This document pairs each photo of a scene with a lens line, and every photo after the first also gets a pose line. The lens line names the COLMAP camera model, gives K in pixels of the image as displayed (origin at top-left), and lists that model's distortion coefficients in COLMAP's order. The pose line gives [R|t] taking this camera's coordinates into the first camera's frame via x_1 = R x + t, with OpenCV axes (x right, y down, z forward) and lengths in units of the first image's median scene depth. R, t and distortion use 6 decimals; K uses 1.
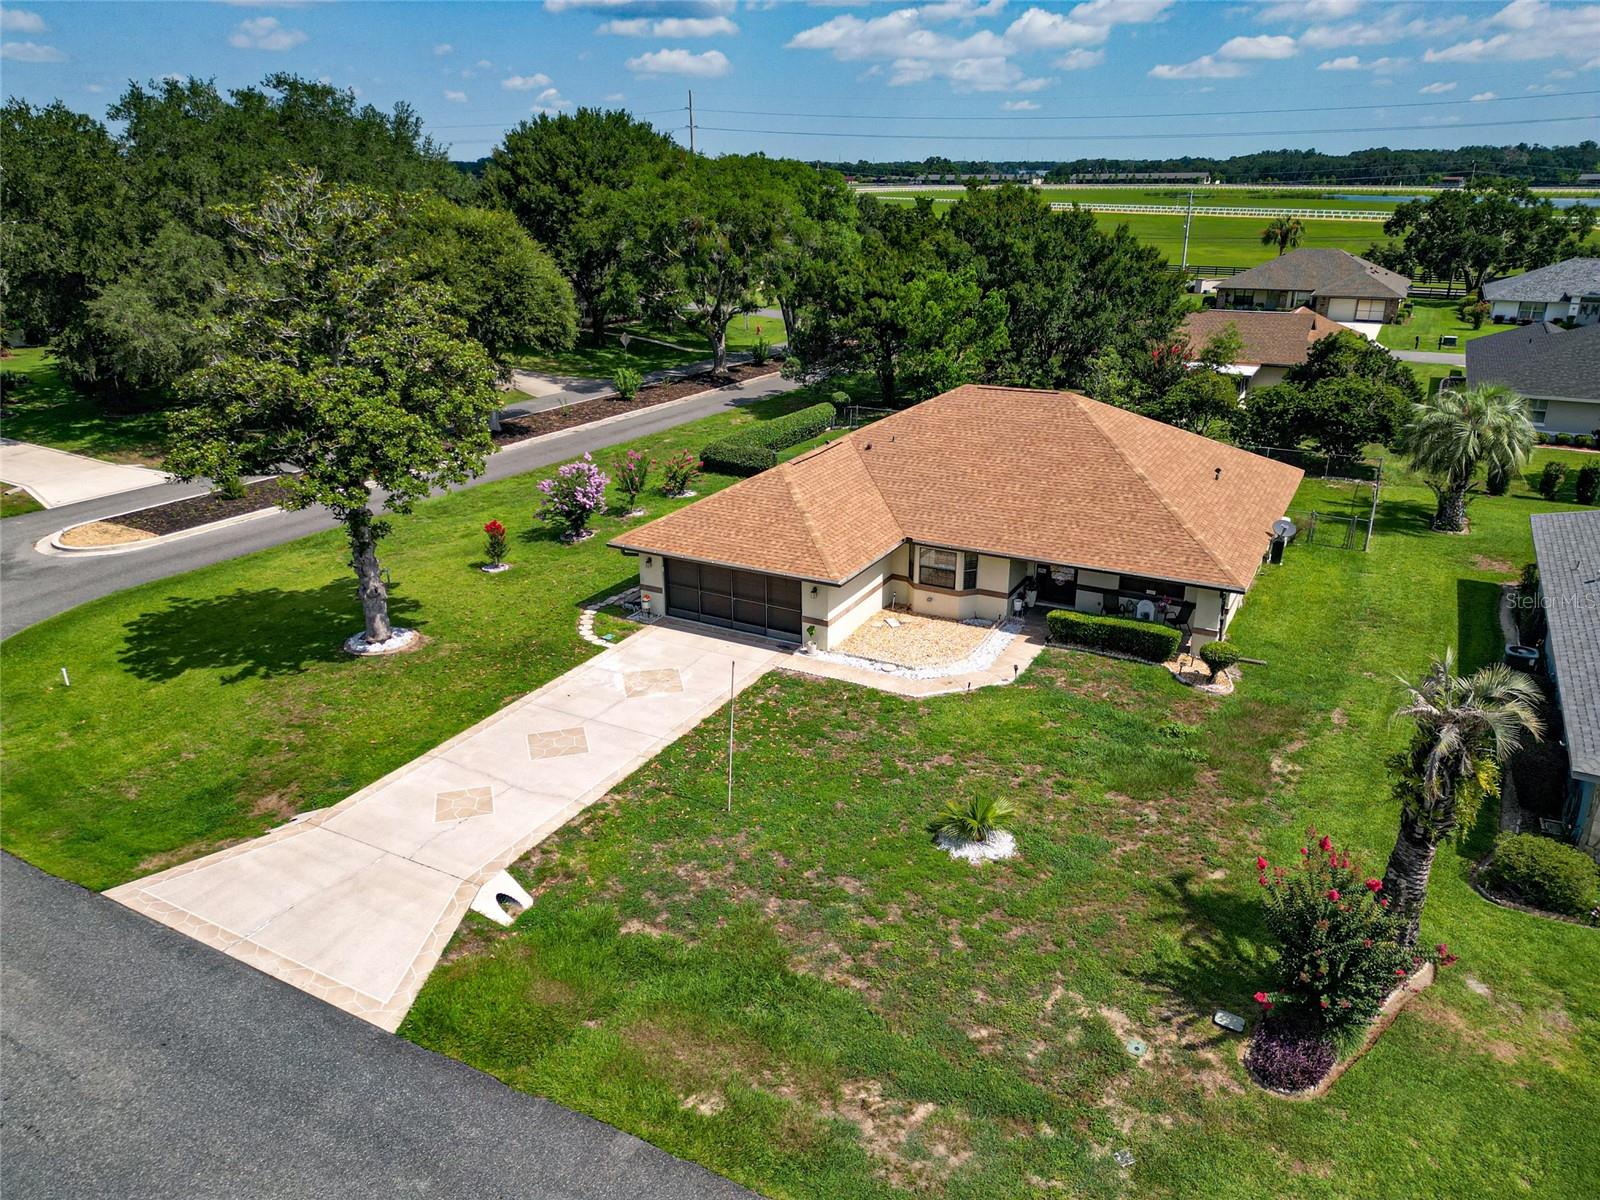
lens RADIAL K [[1121.2, 0, 800.0], [0, 1121.2, 600.0], [0, 0, 1]] dist [0.058575, -0.049642]
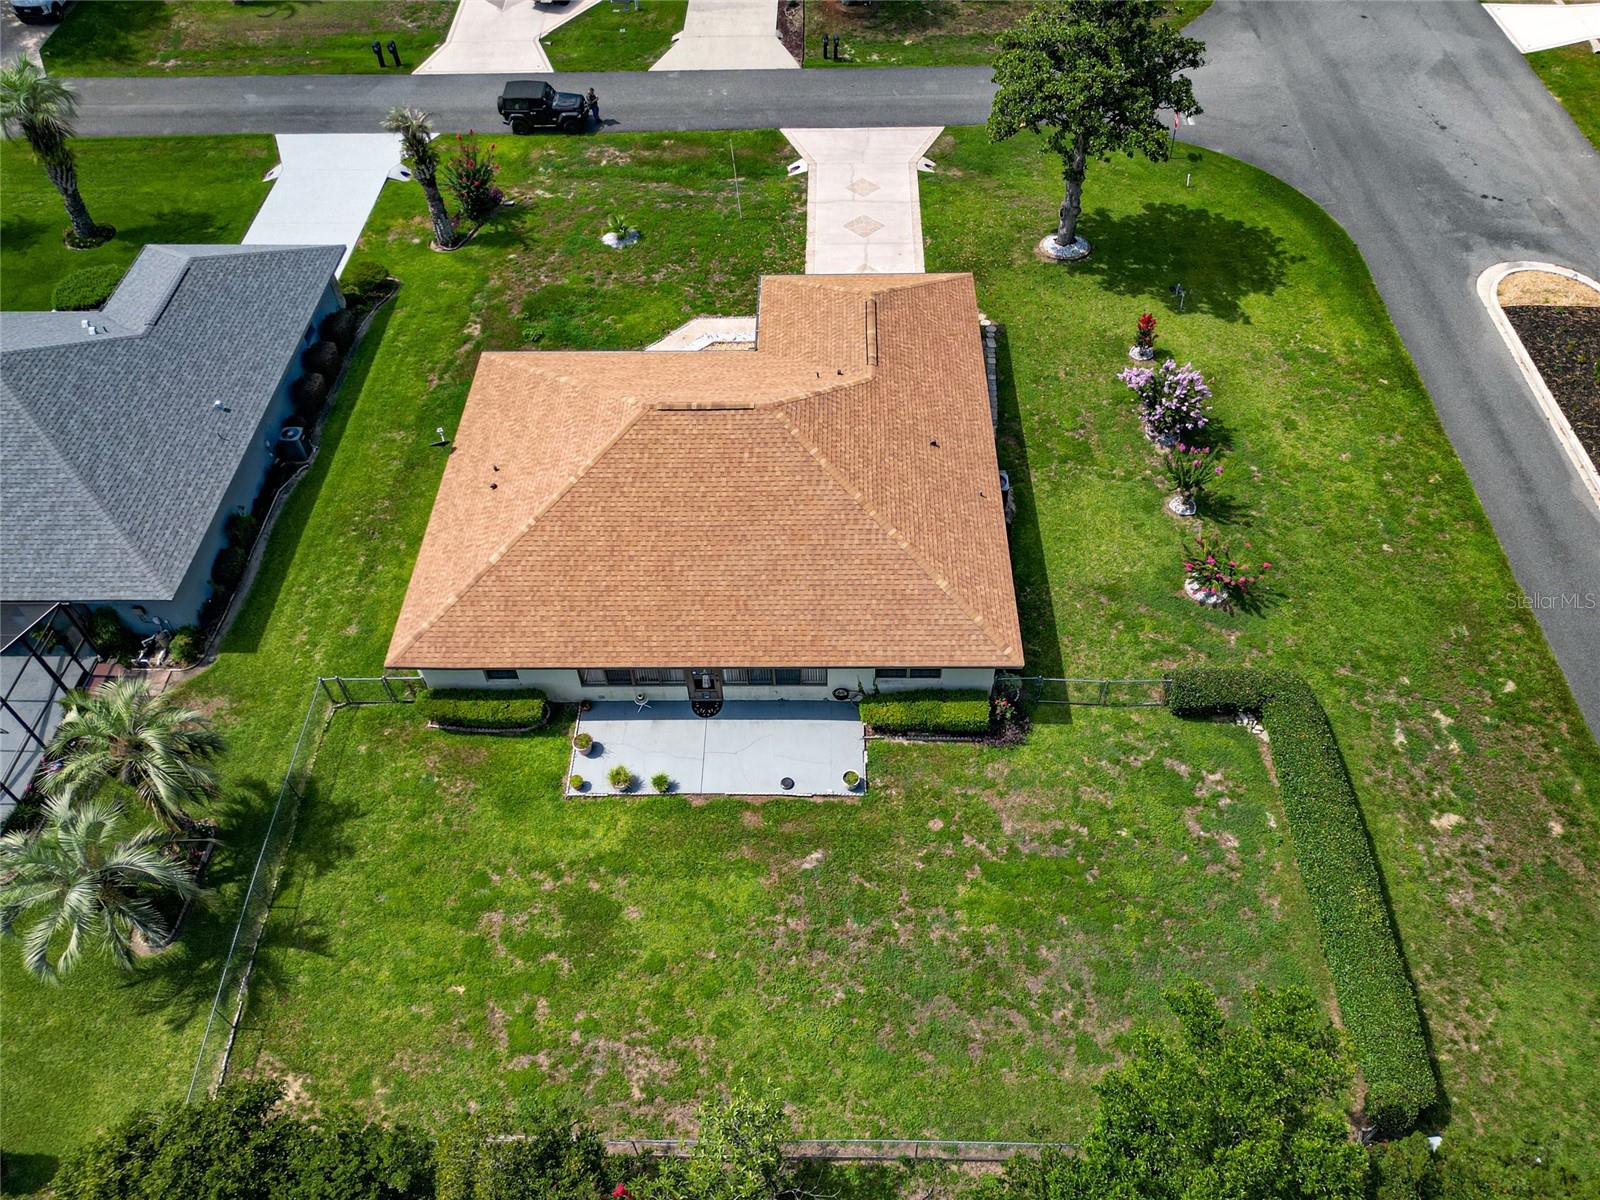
lens RADIAL K [[1183.0, 0, 800.0], [0, 1183.0, 600.0], [0, 0, 1]] dist [0.067961, -0.068112]
pose [[-0.887651, 0.366379, -0.279001, 0.615696], [-0.134579, 0.373021, 0.918011, -1.366845], [0.440413, 0.852421, -0.281805, 1.991188]]
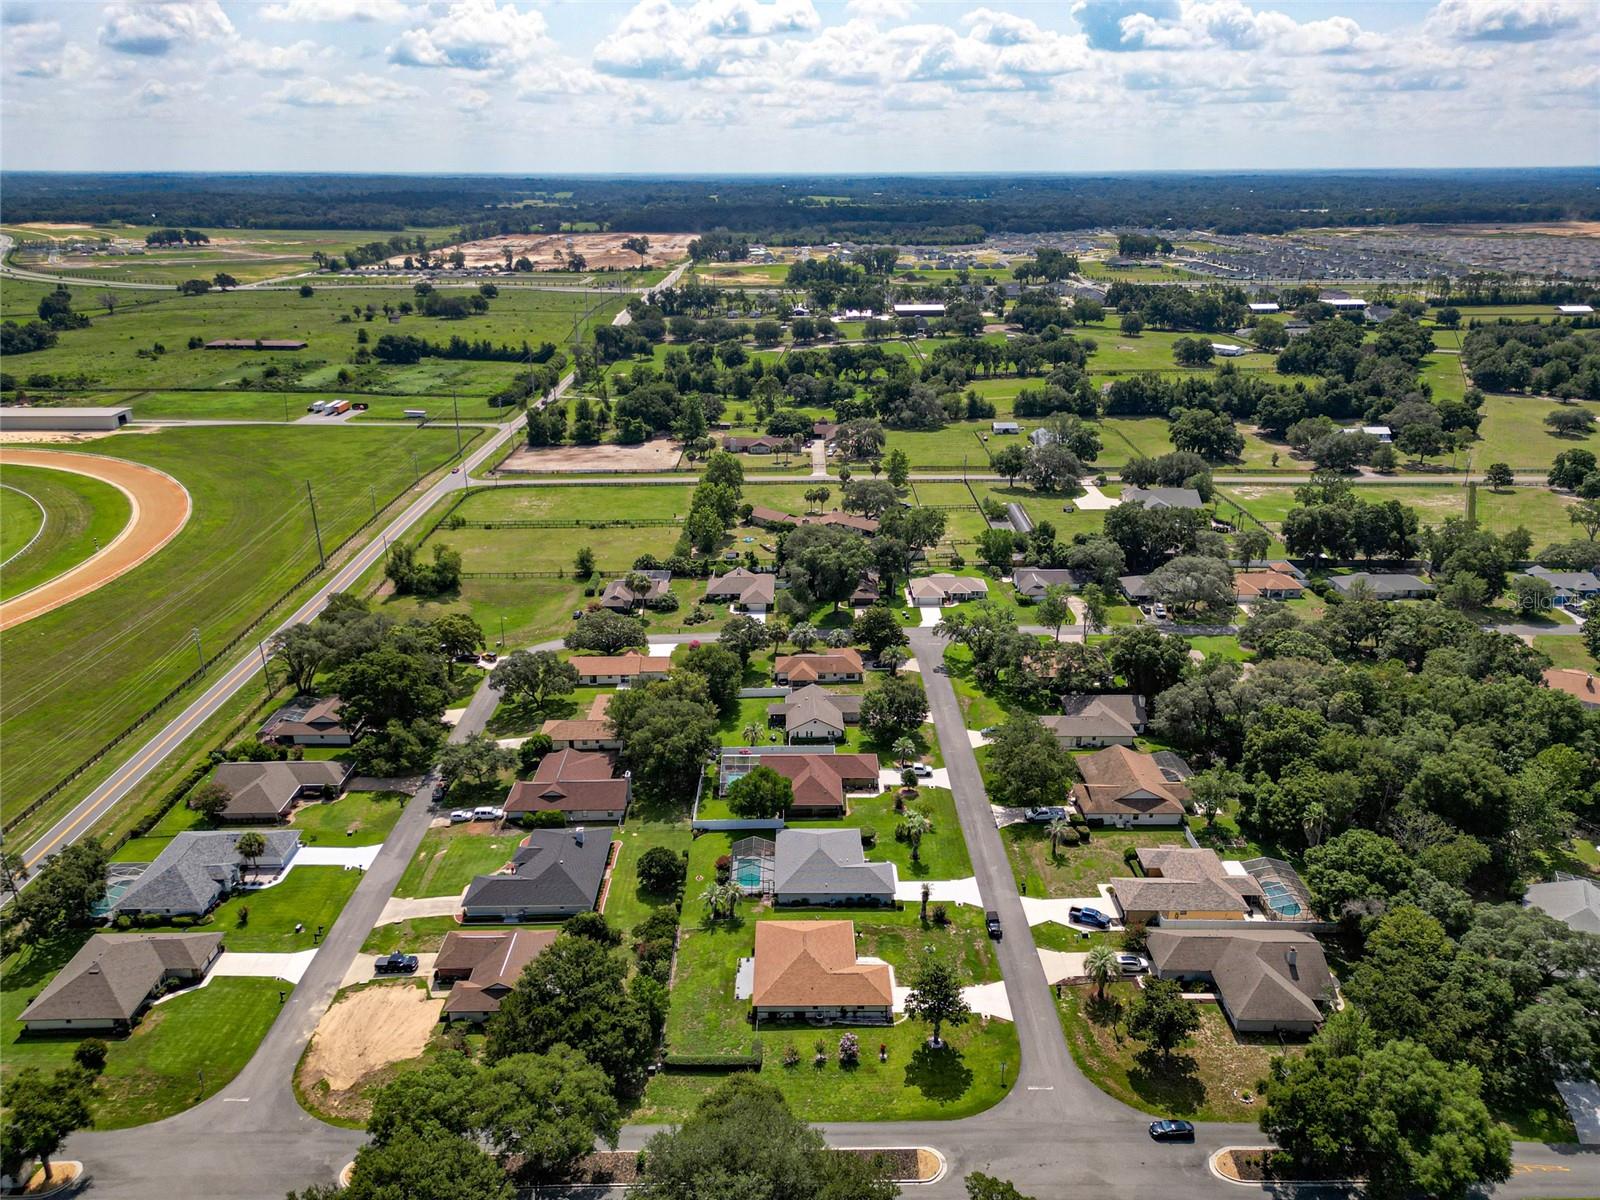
lens RADIAL K [[1121.2, 0, 800.0], [0, 1121.2, 600.0], [0, 0, 1]] dist [0.058575, -0.049642]
pose [[-0.489351, -0.316409, 0.812663, -3.805976], [0.309318, 0.808302, 0.500969, -4.524197], [-0.815388, 0.496521, -0.297672, 2.273806]]
